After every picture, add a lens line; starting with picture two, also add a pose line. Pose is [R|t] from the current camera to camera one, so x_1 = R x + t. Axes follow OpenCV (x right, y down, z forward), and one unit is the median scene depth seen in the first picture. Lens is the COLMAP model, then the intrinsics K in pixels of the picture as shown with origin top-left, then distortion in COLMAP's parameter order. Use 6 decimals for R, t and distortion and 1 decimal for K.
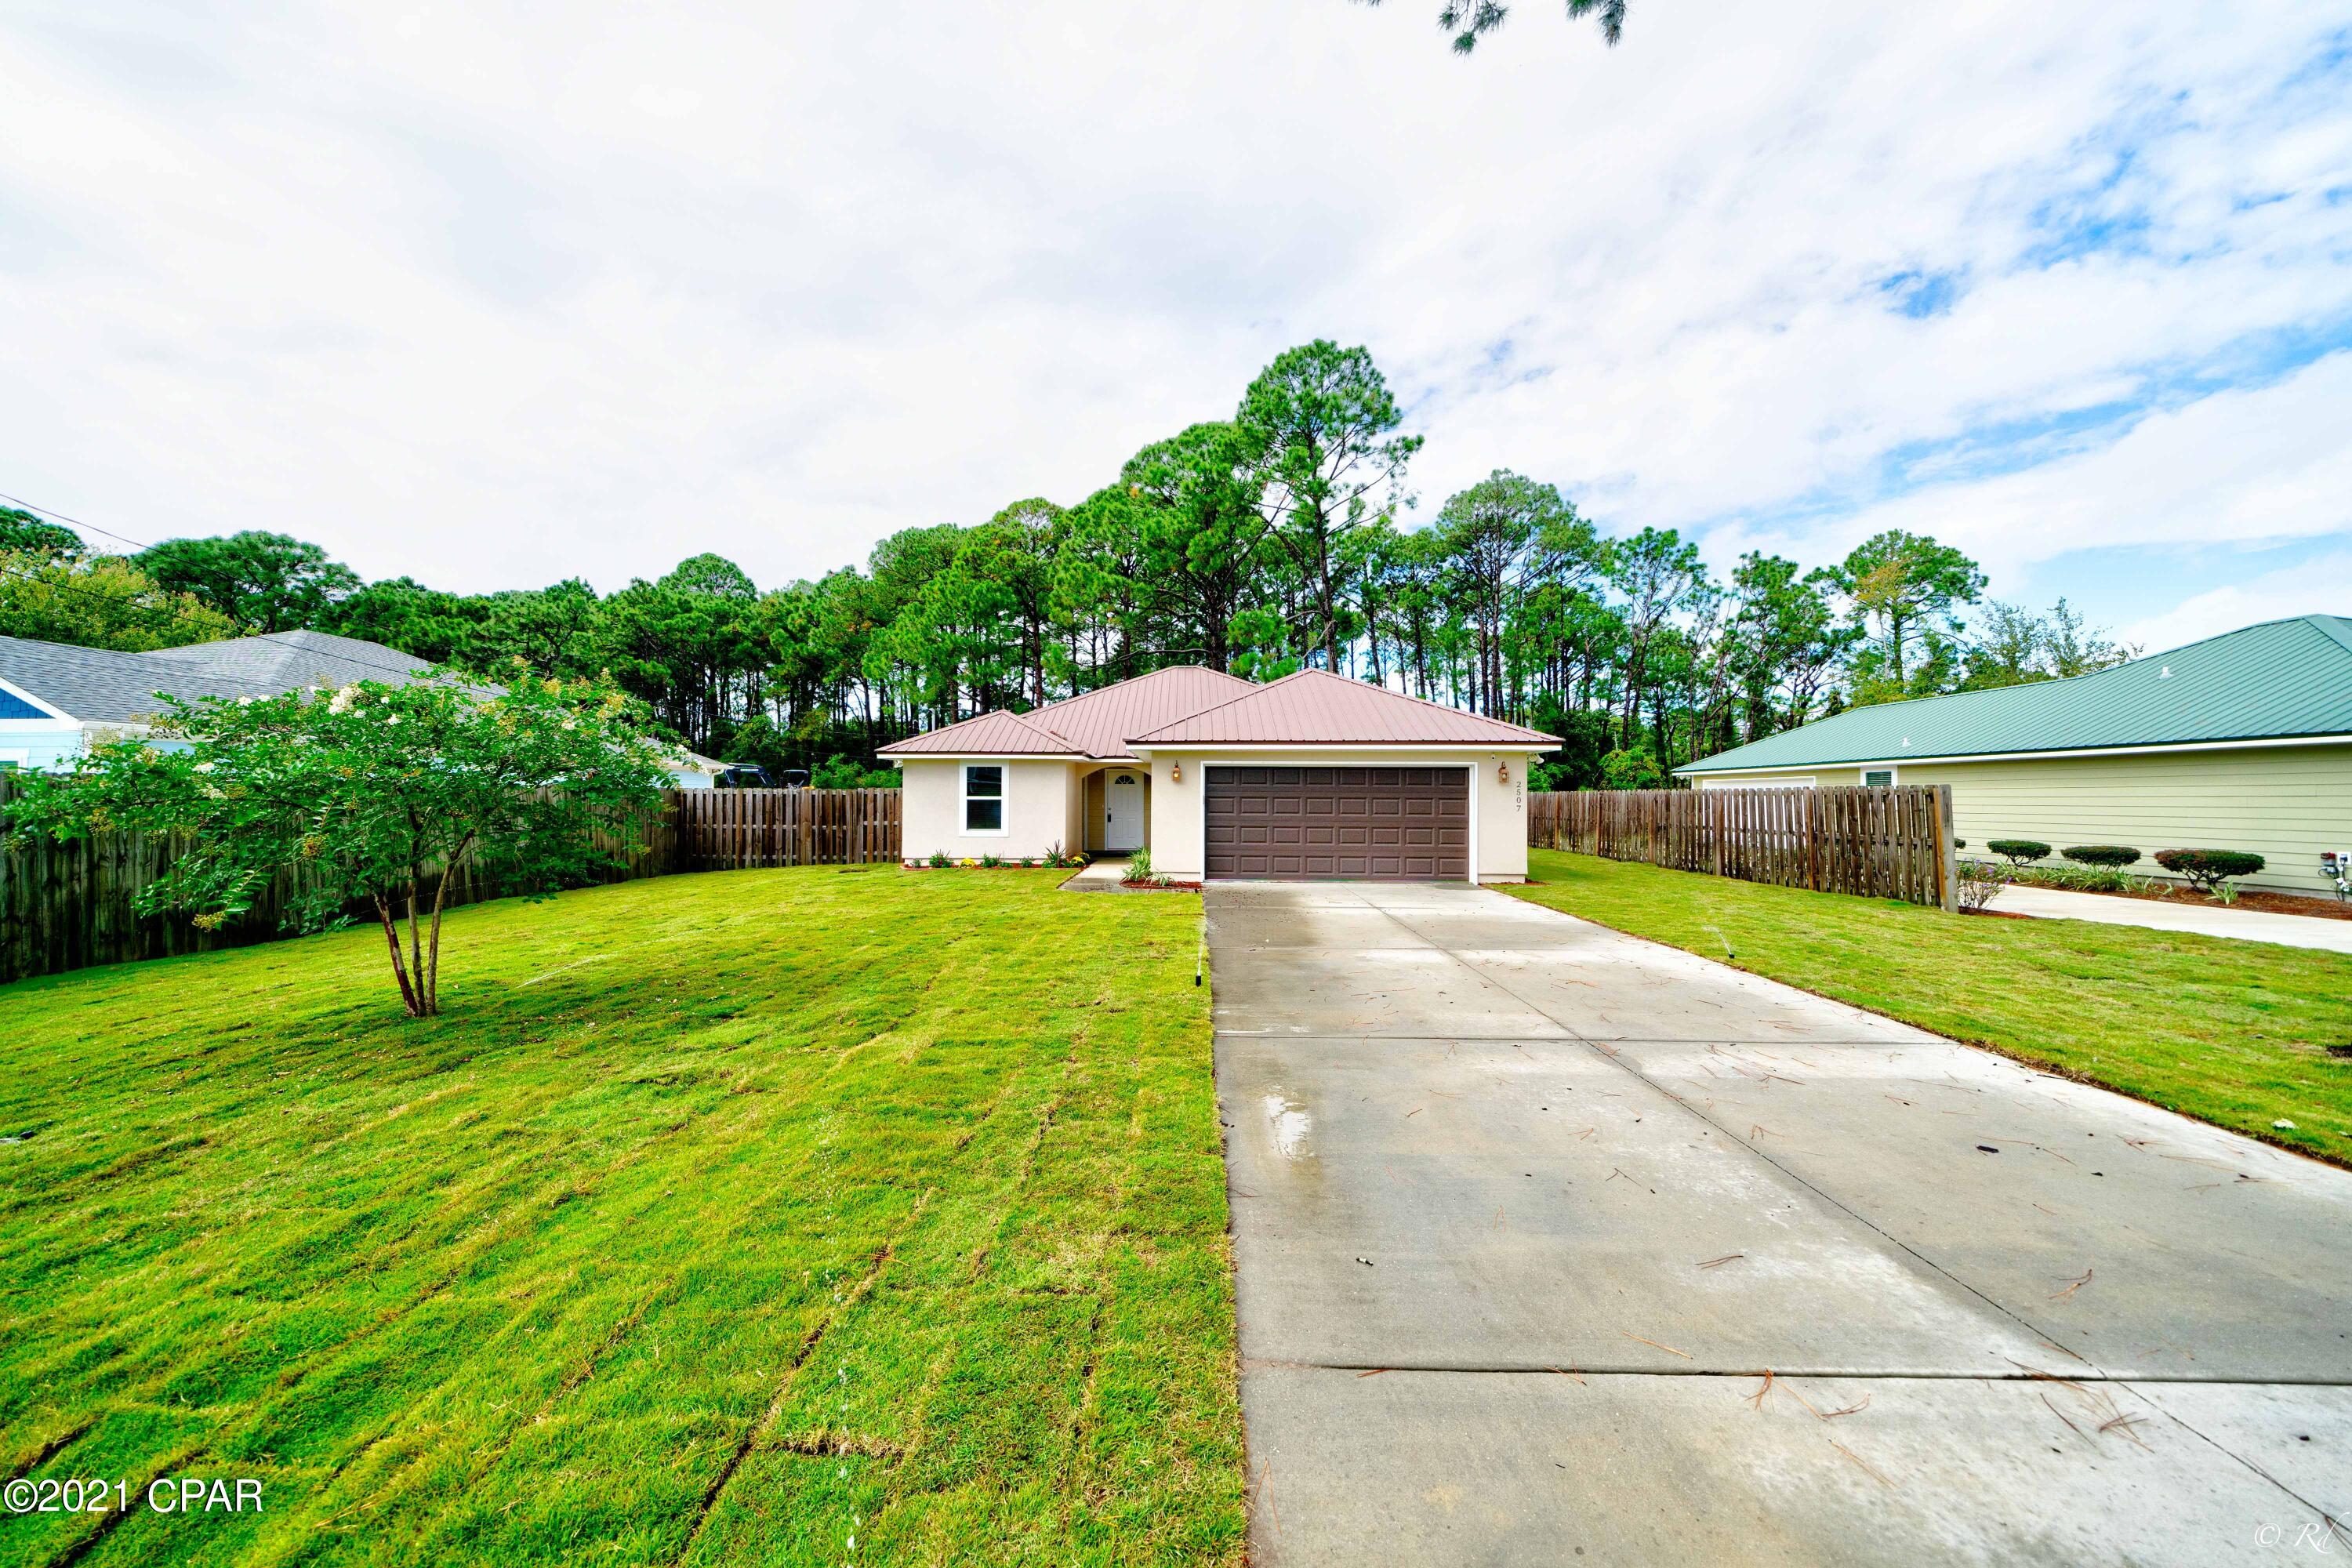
lens RADIAL K [[801.2, 0, 1175.1], [0, 801.2, 790.1], [0, 0, 1]] dist [-0.005734, 0.000125]
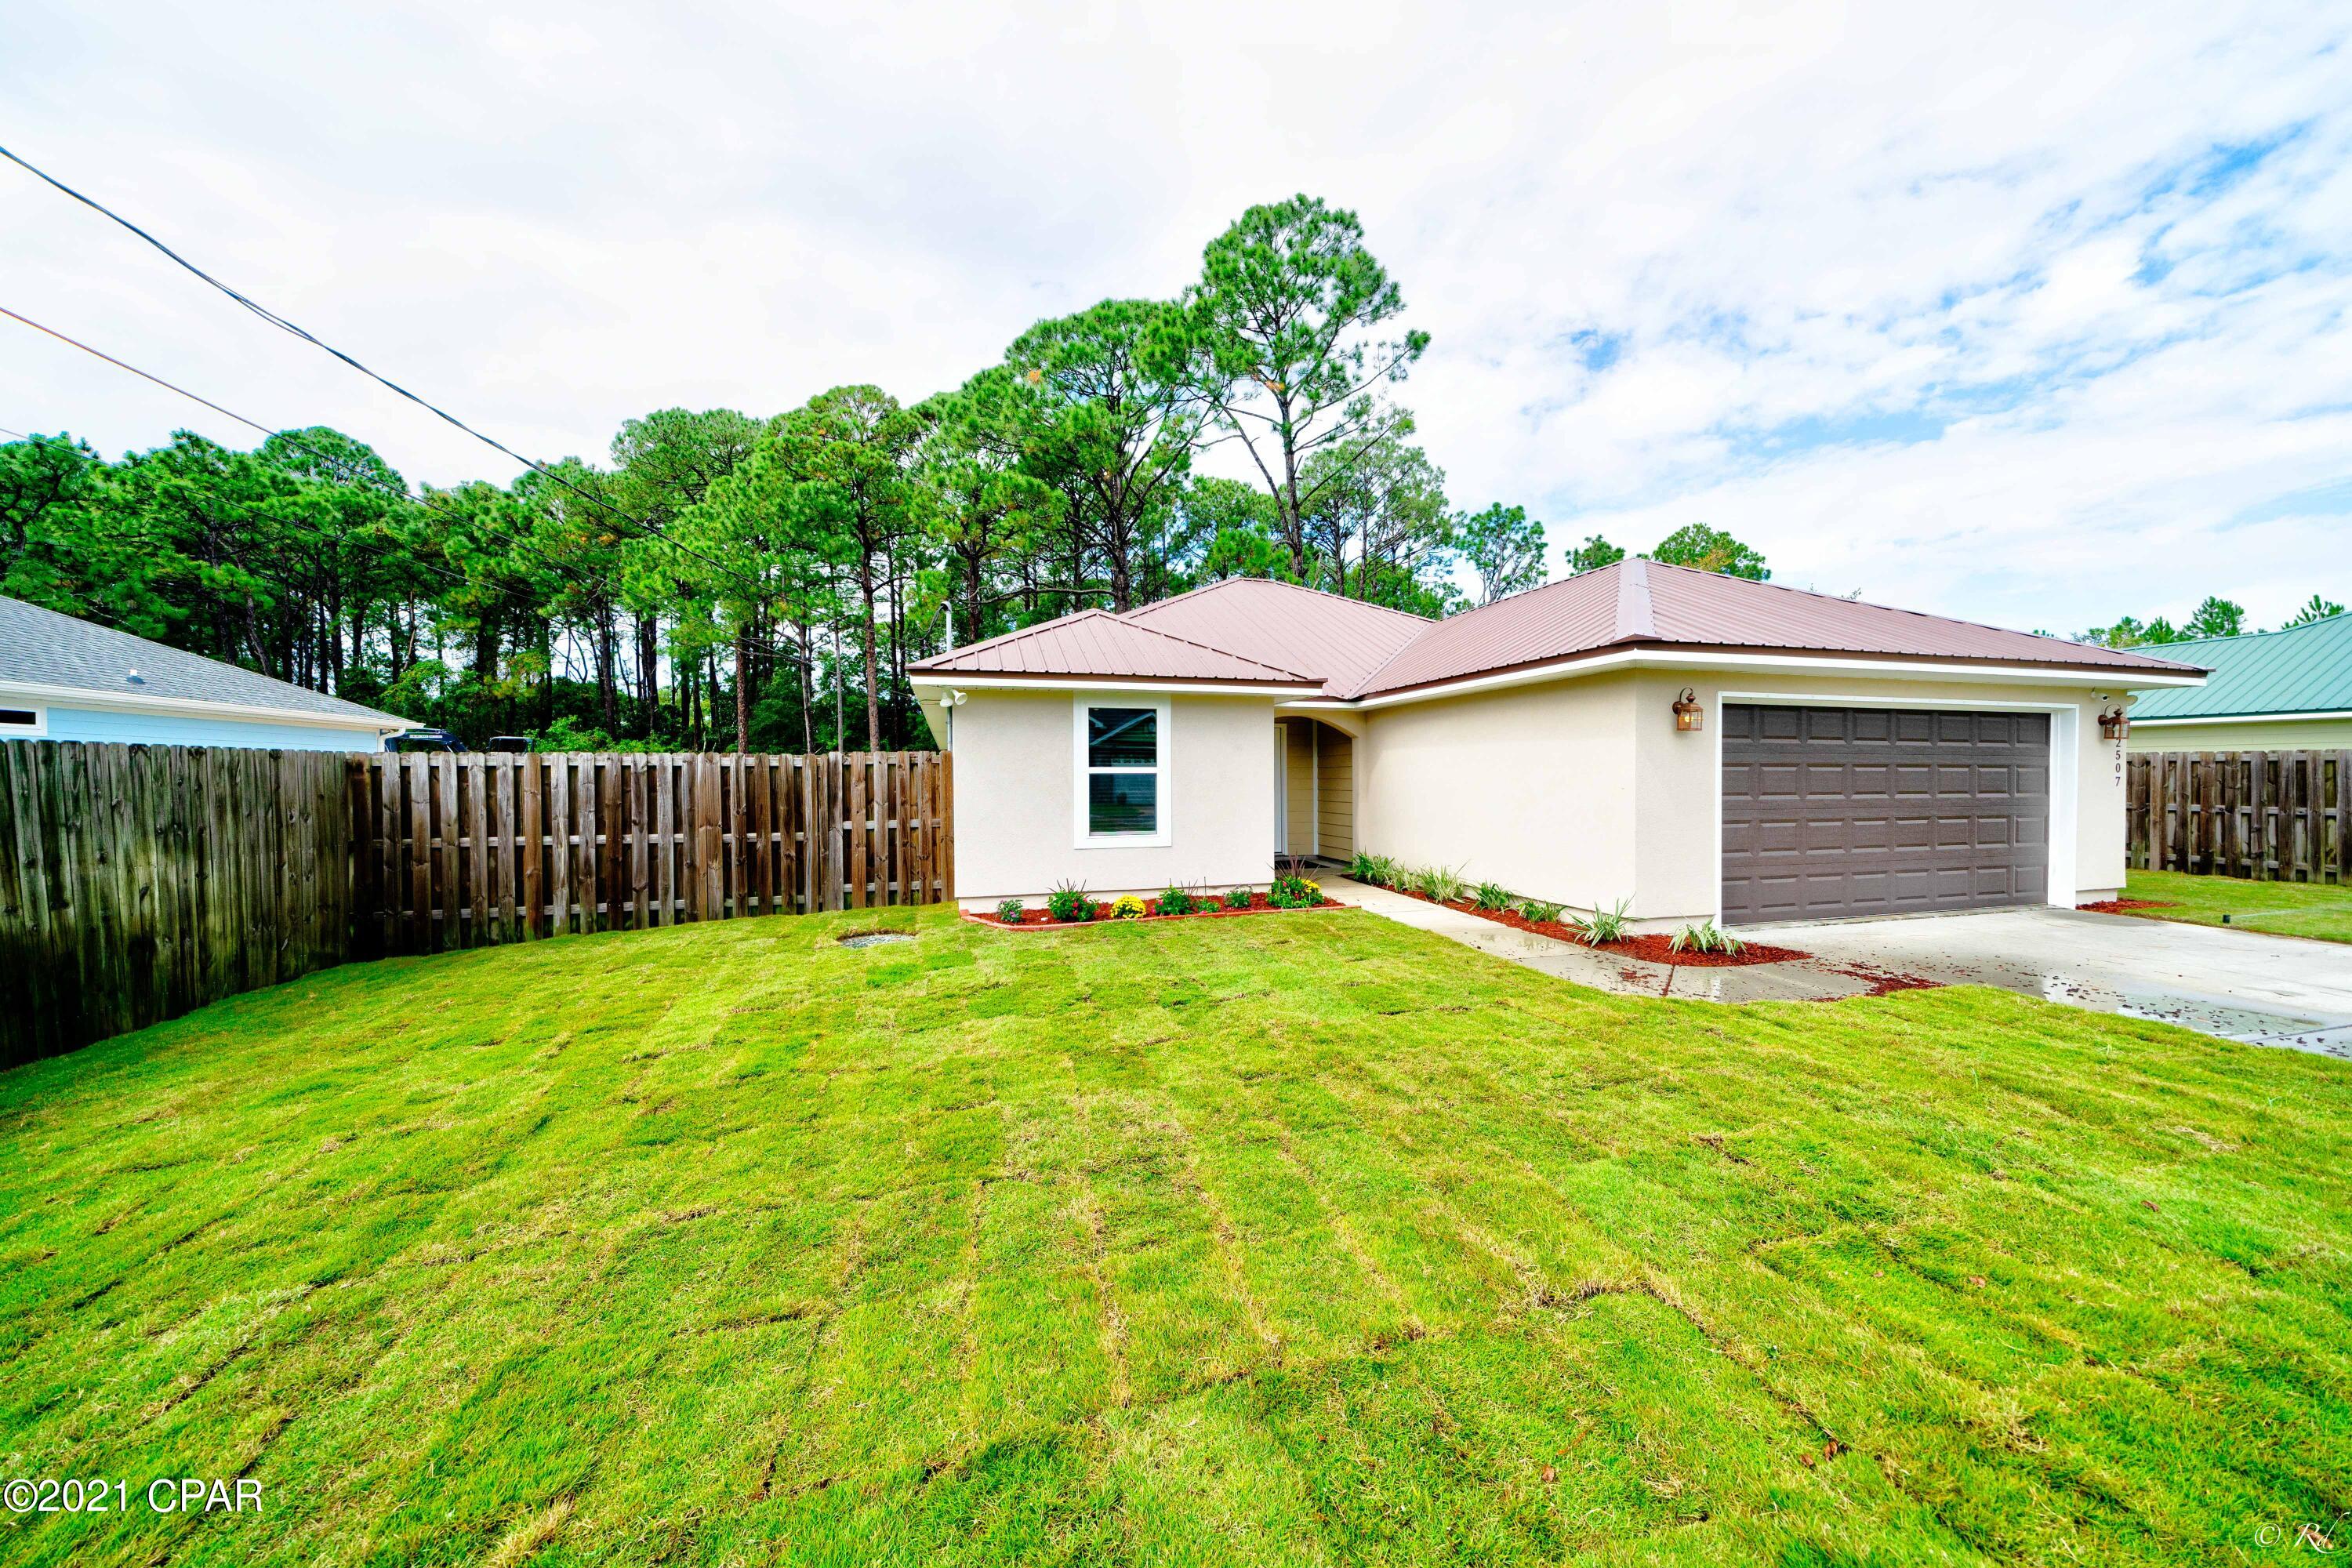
lens RADIAL K [[799.1, 0, 1174.2], [0, 799.1, 794.6], [0, 0, 1]] dist [0.001383, 0.000314]
pose [[0.958168, -0.014589, 0.285833, -0.114721], [0.004605, 0.999357, 0.035571, 0.002334], [-0.286168, -0.032767, 0.957619, 0.166513]]
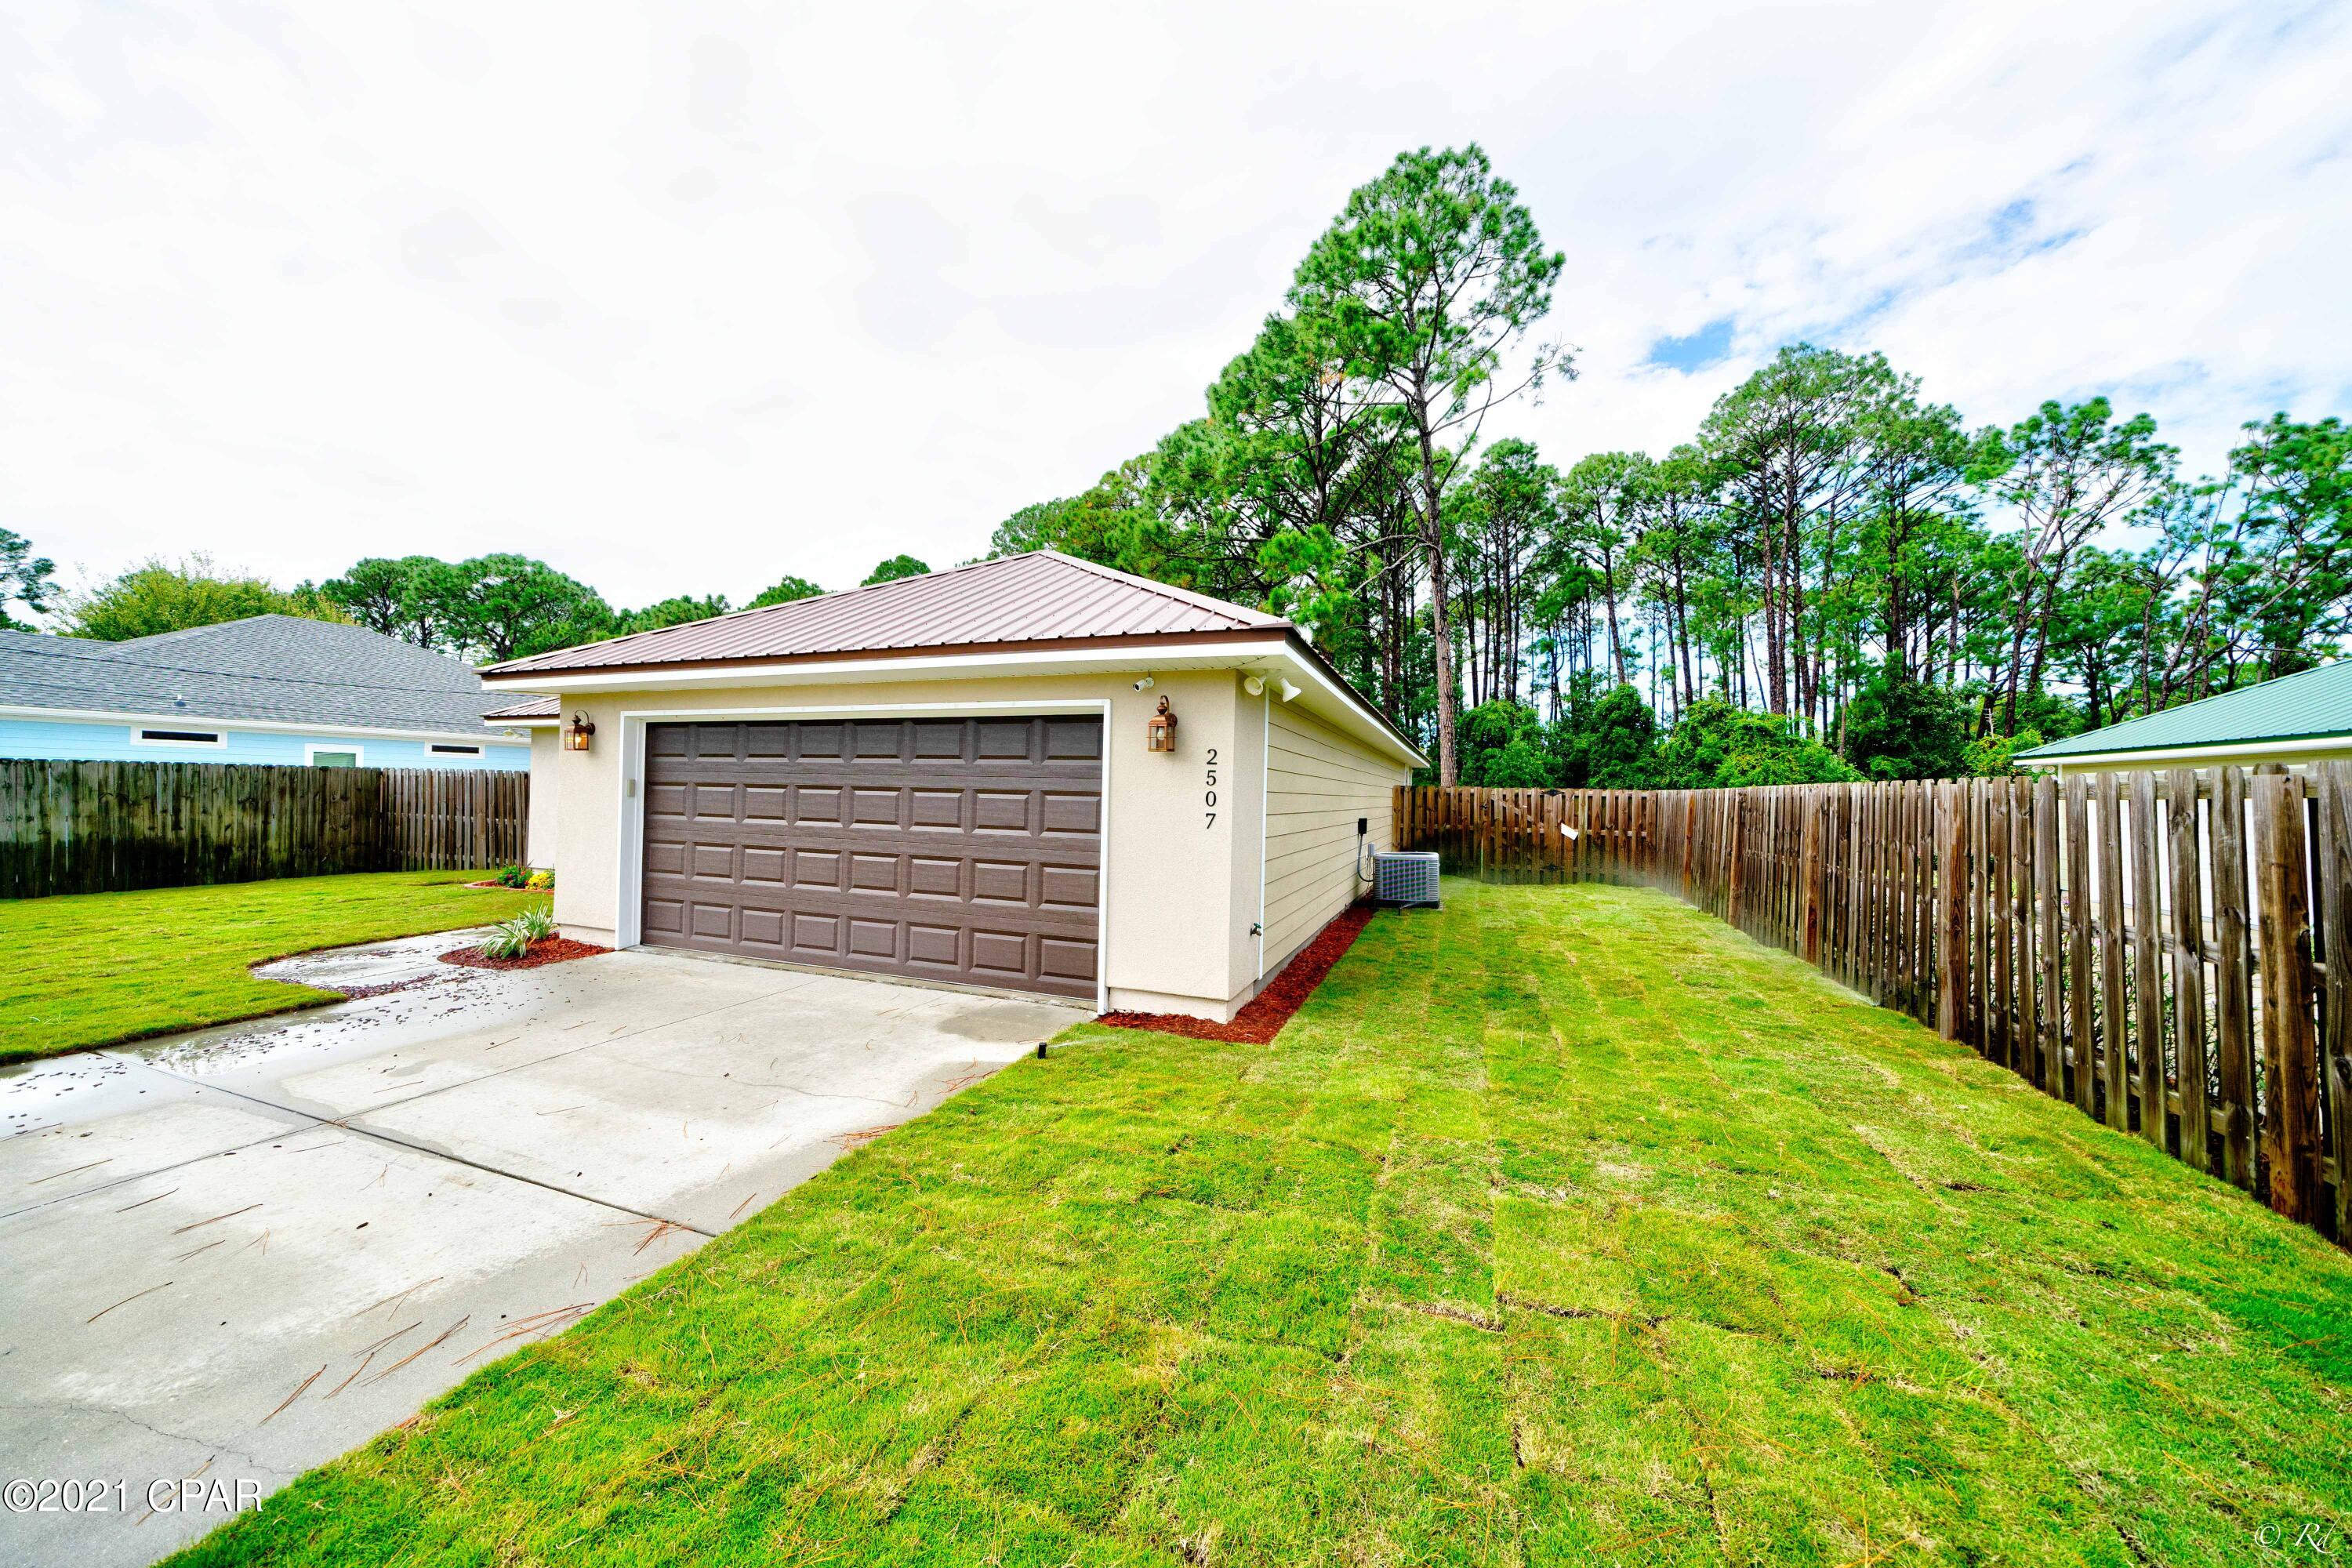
lens RADIAL K [[807.6, 0, 1180.2], [0, 807.6, 780.2], [0, 0, 1]] dist [-0.022732, 0.006099]
pose [[0.946425, 0.010019, -0.322769, 0.140669], [-0.012400, 0.999909, -0.005323, 0.001474], [0.322687, 0.009040, 0.946463, 0.169388]]
